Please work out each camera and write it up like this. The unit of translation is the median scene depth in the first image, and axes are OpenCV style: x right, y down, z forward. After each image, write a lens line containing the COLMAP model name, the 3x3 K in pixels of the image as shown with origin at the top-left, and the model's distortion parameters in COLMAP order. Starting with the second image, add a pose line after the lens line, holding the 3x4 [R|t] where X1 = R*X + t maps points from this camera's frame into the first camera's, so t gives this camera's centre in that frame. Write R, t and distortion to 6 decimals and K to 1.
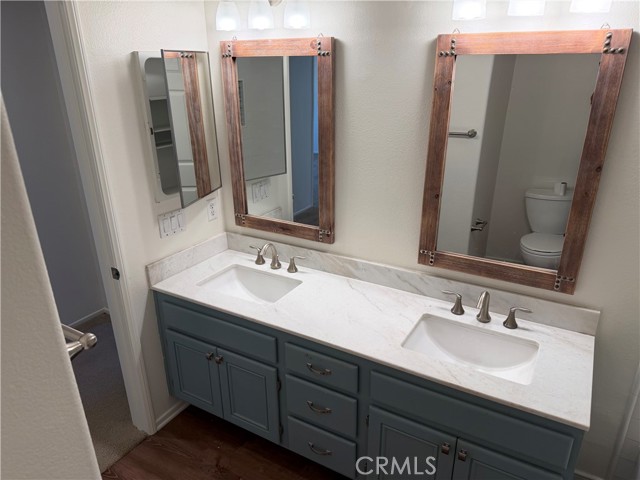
lens RADIAL K [[451.7, 0, 324.4], [0, 451.7, 242.1], [0, 0, 1]] dist [0.063082, -0.082389]
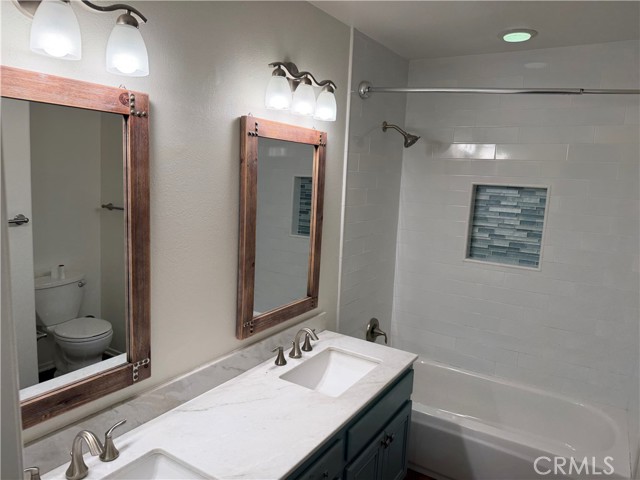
lens RADIAL K [[451.7, 0, 322.1], [0, 451.7, 237.5], [0, 0, 1]] dist [0.063082, -0.082389]
pose [[0.043472, -0.132058, 0.990288, -0.718014], [0.324909, 0.939211, 0.110984, -0.211676], [-0.944746, 0.316929, 0.083736, 0.713590]]
